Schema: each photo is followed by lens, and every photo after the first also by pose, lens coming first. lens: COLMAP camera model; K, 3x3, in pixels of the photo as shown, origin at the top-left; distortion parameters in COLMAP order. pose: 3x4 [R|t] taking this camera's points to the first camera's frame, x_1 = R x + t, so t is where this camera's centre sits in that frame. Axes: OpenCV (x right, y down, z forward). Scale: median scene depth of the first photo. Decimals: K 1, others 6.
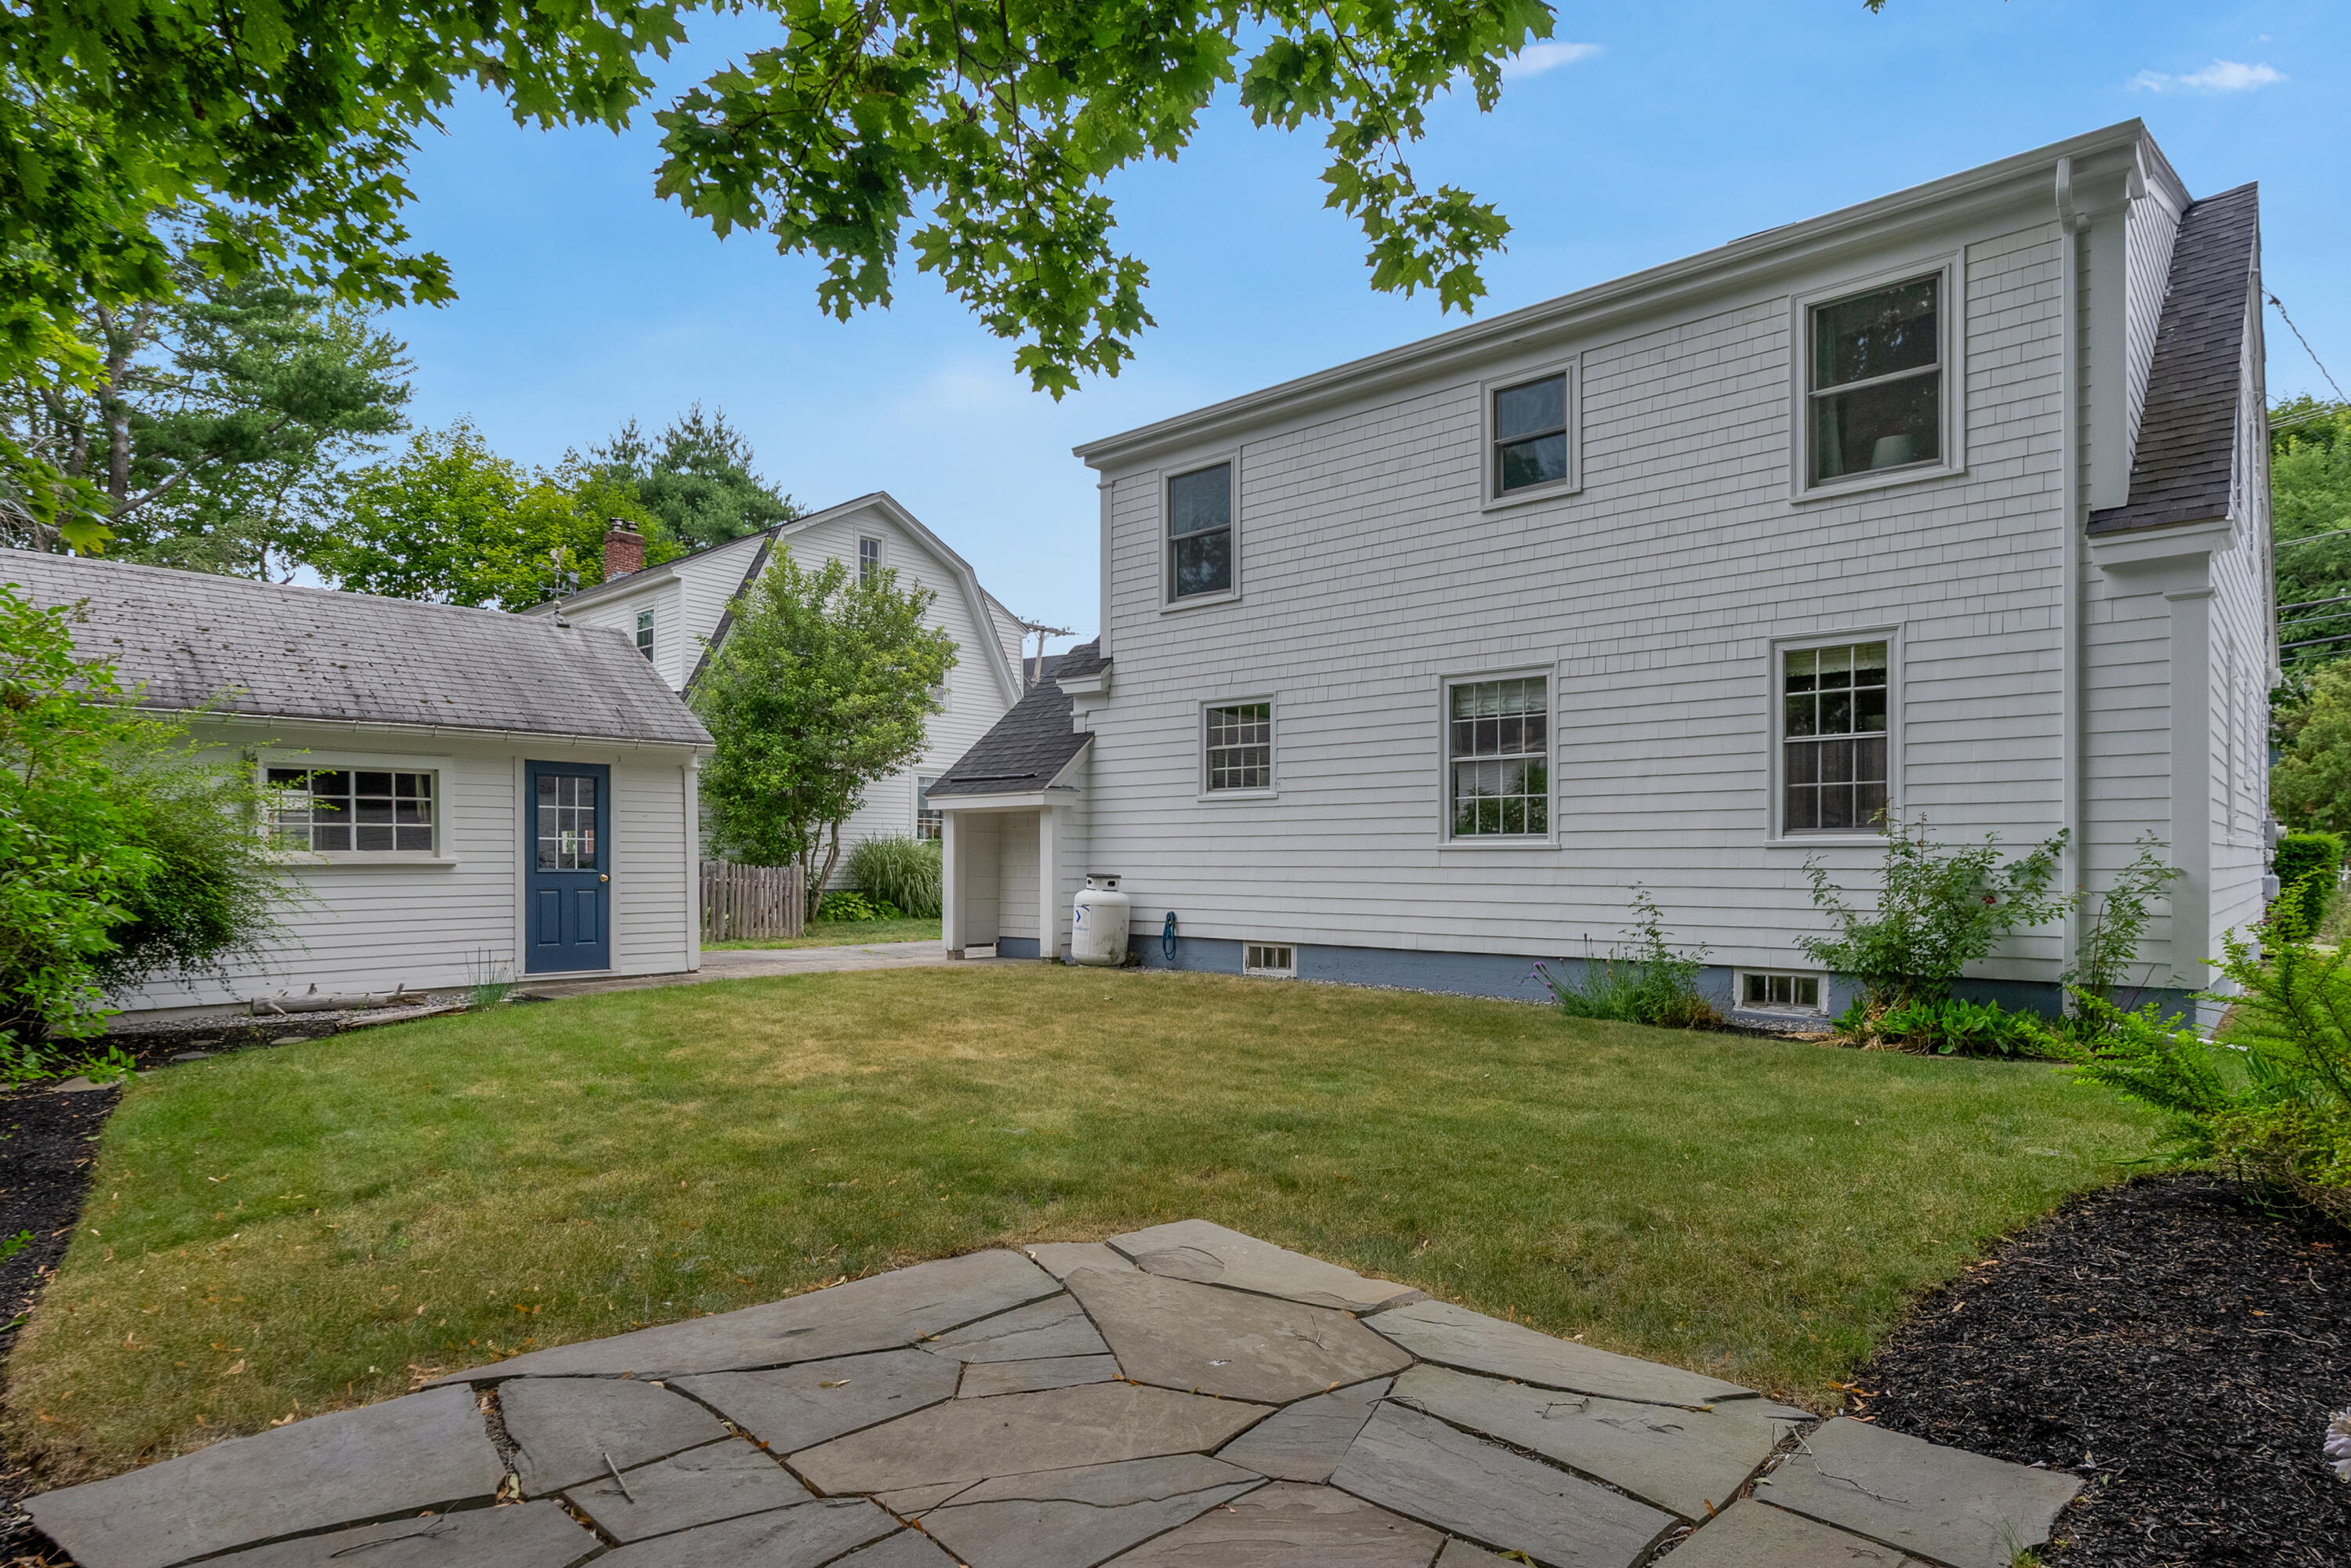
lens RADIAL K [[1280.7, 0, 1200.2], [0, 1280.7, 866.5], [0, 0, 1]] dist [-0.000483, 0.000755]
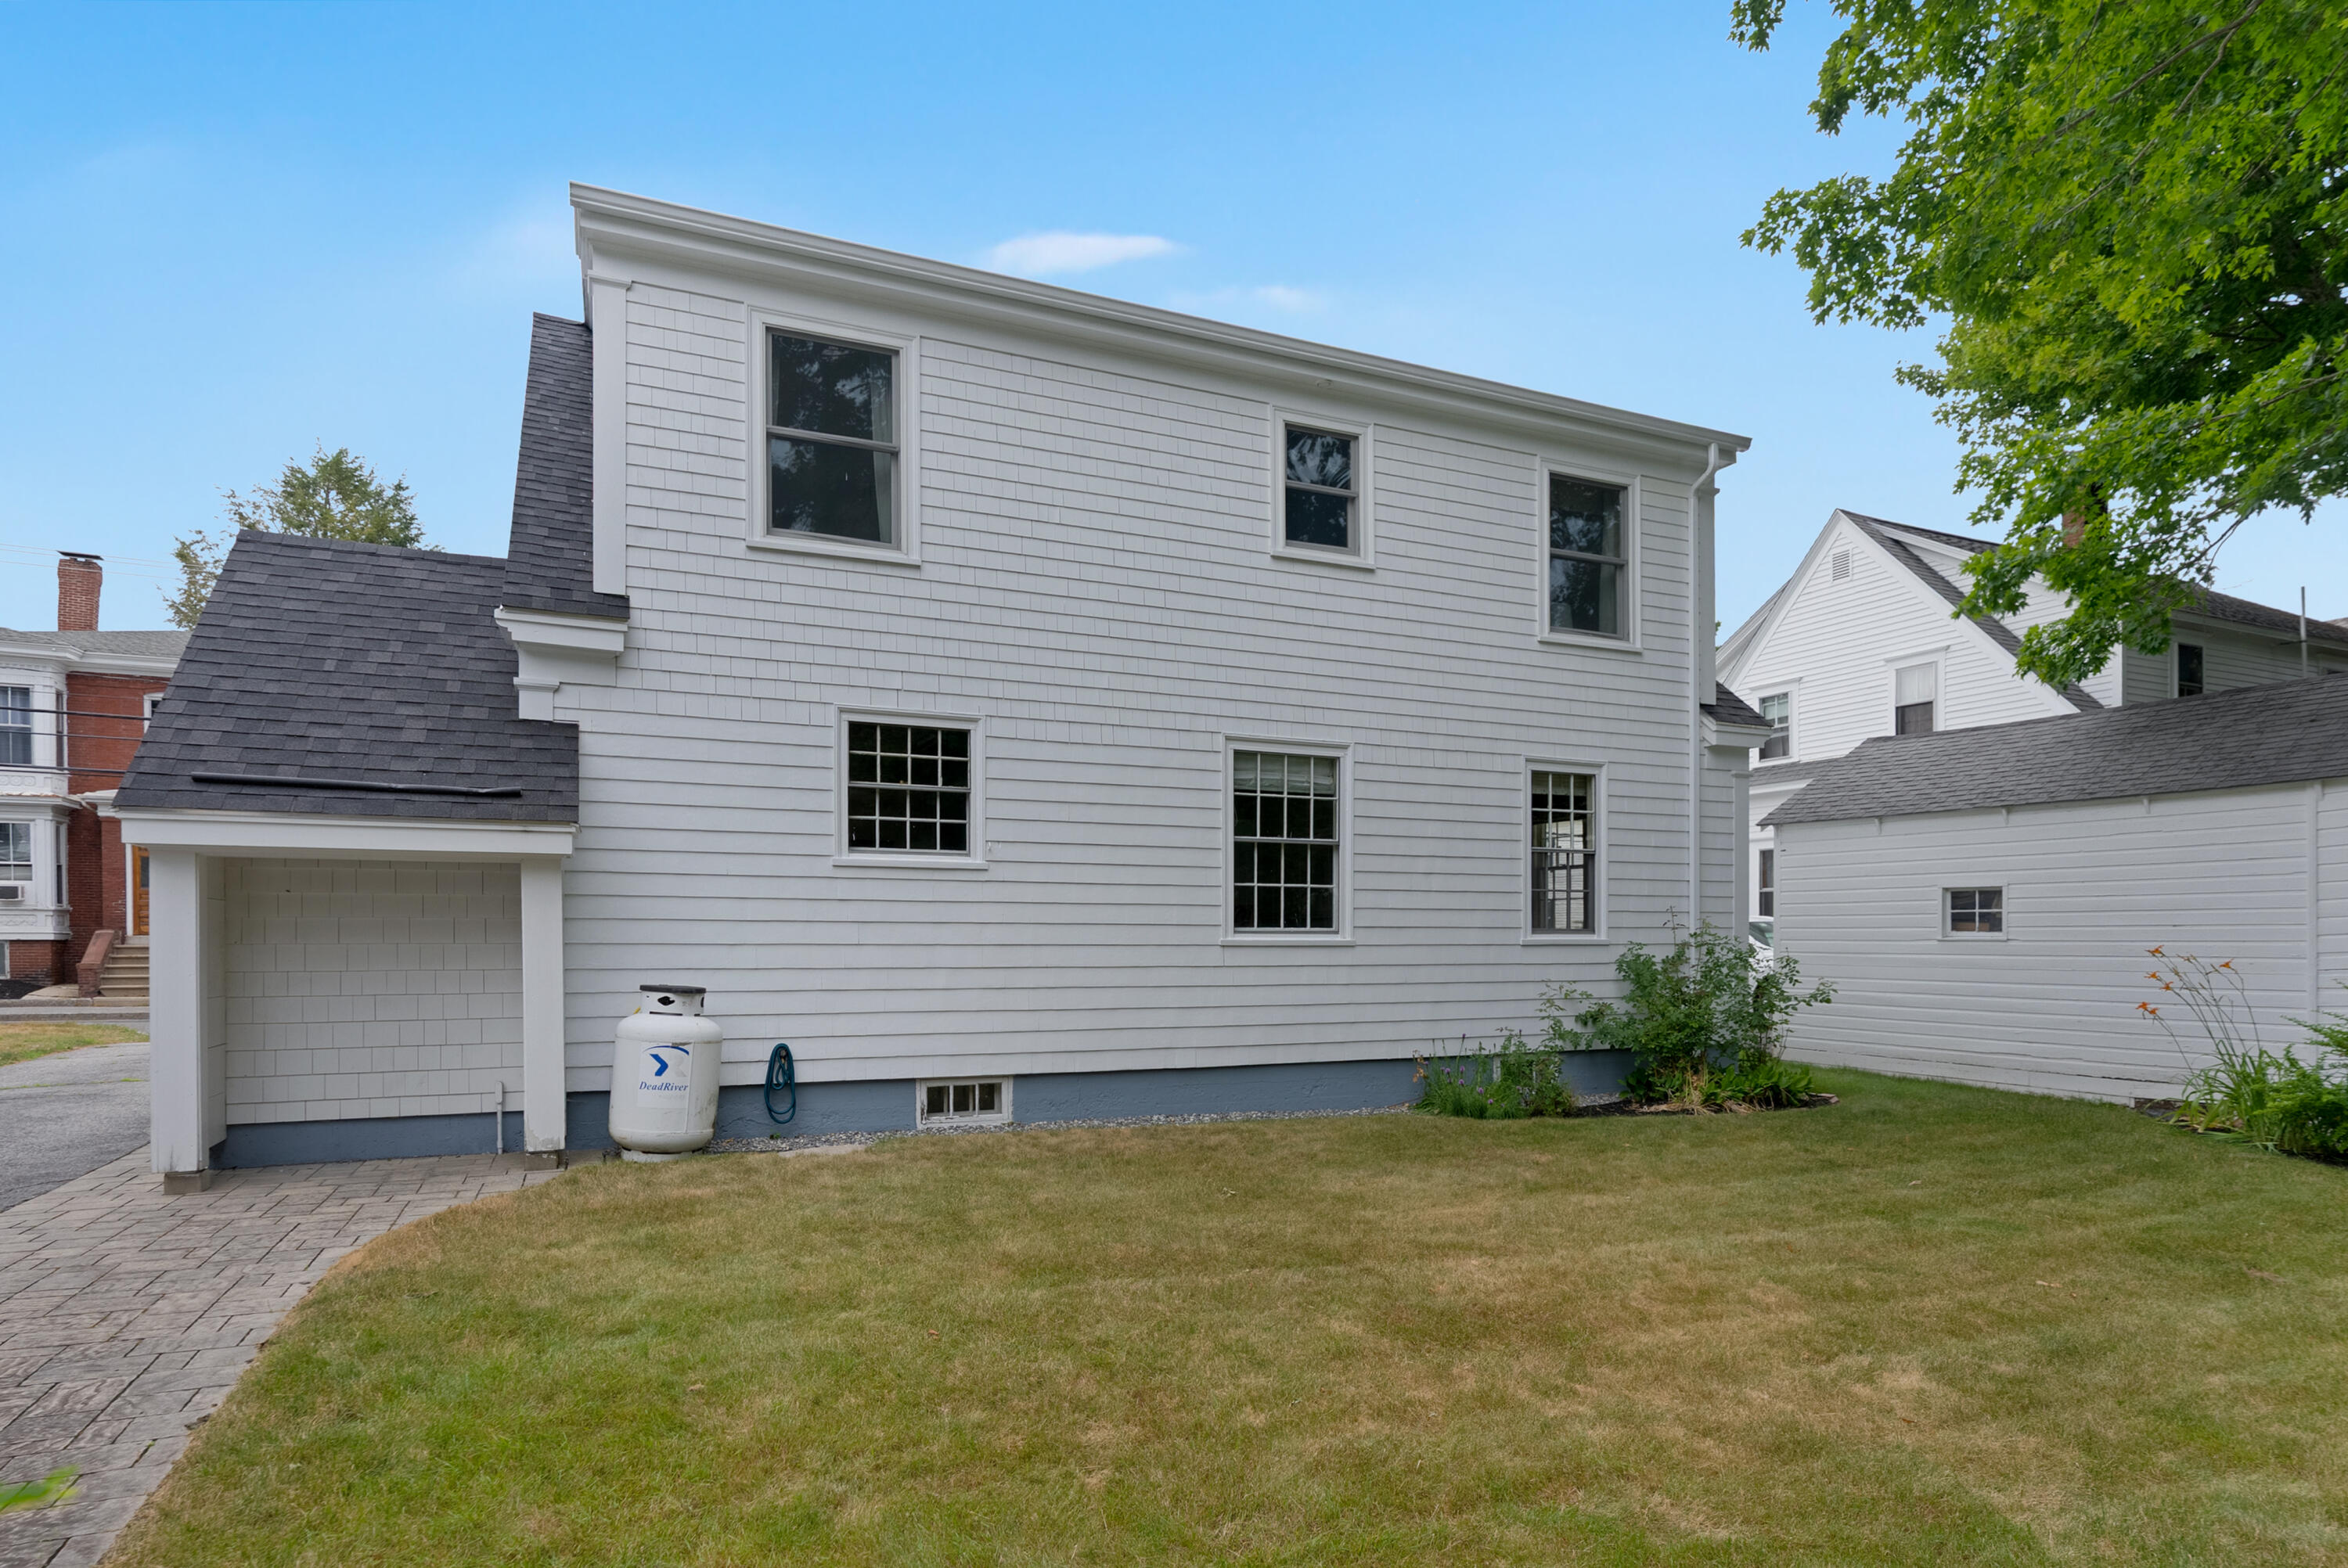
lens RADIAL K [[1504.3, 0, 1216.5], [0, 1504.3, 978.8], [0, 0, 1]] dist [-0.000576, -0.000938]
pose [[0.364373, -0.015655, 0.931122, -0.646039], [0.006700, 0.999877, 0.014189, -0.004584], [-0.931229, 0.001068, 0.364433, 0.574521]]
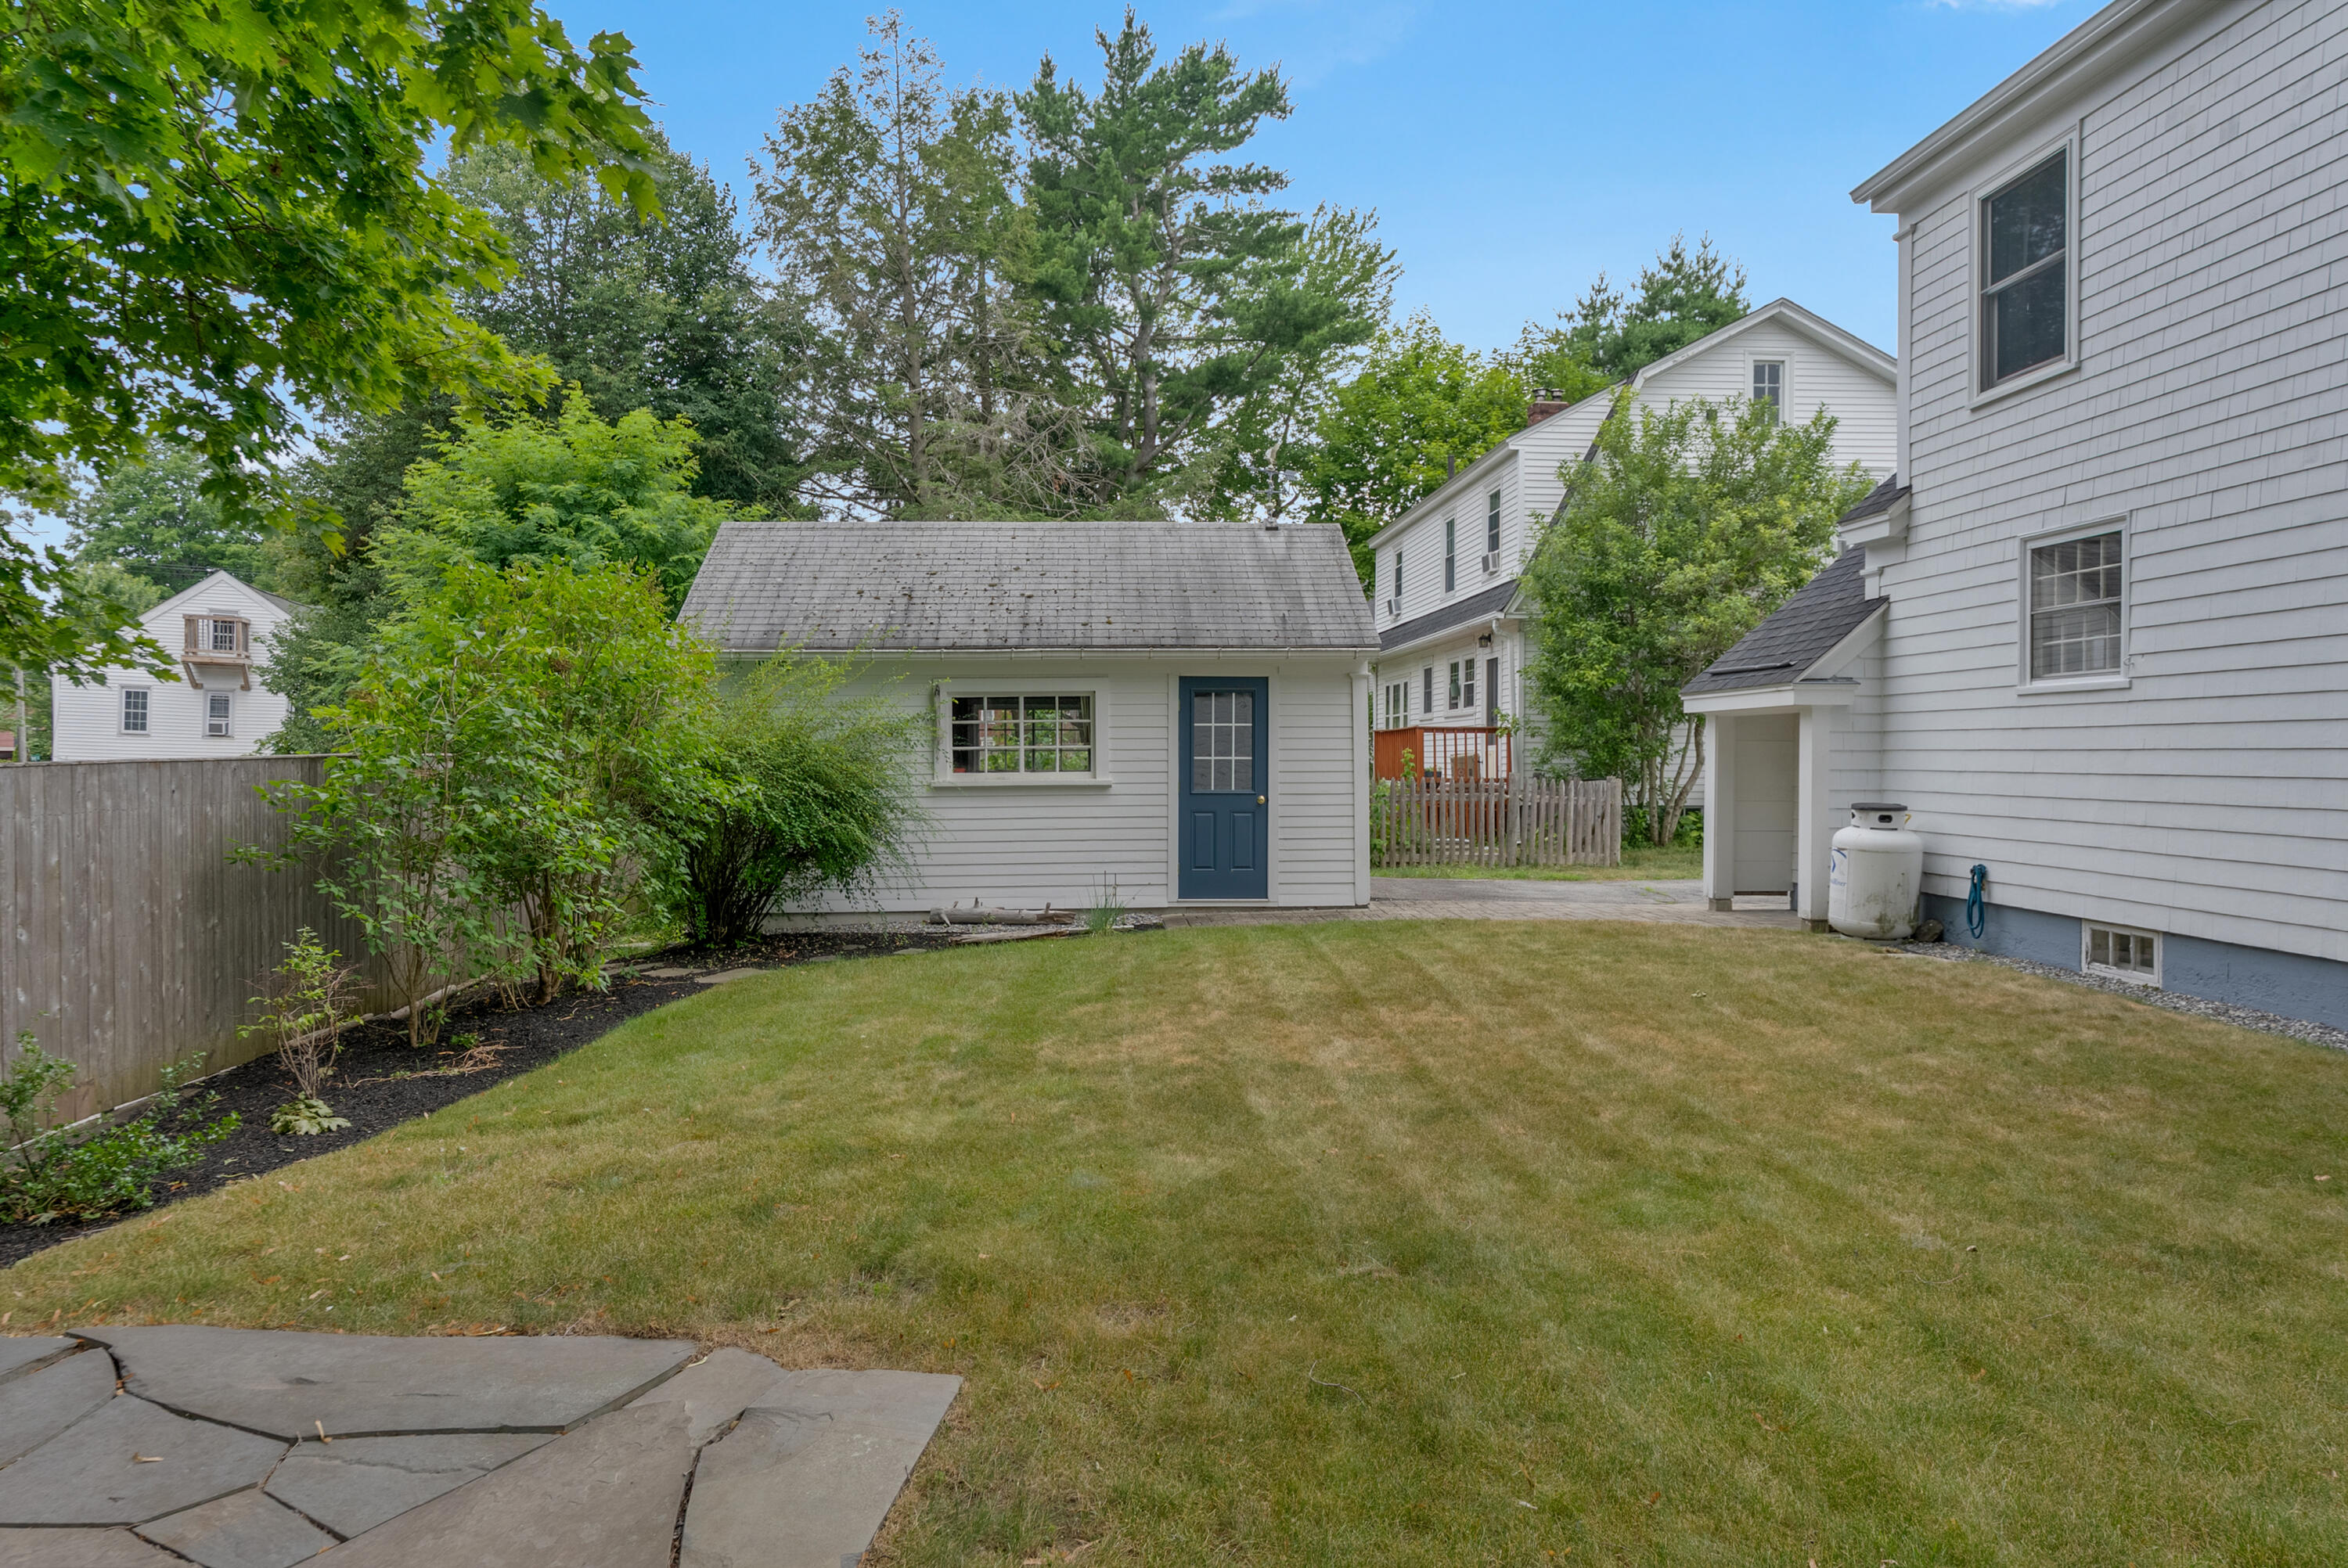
lens RADIAL K [[1464.8, 0, 1175.9], [0, 1464.8, 777.1], [0, 0, 1]] dist [-0.007277, 0.001080]
pose [[0.712080, 0.009181, -0.702038, 0.219408], [-0.002089, 0.999938, 0.010958, -0.017591], [0.702095, -0.006336, 0.712055, 0.190035]]
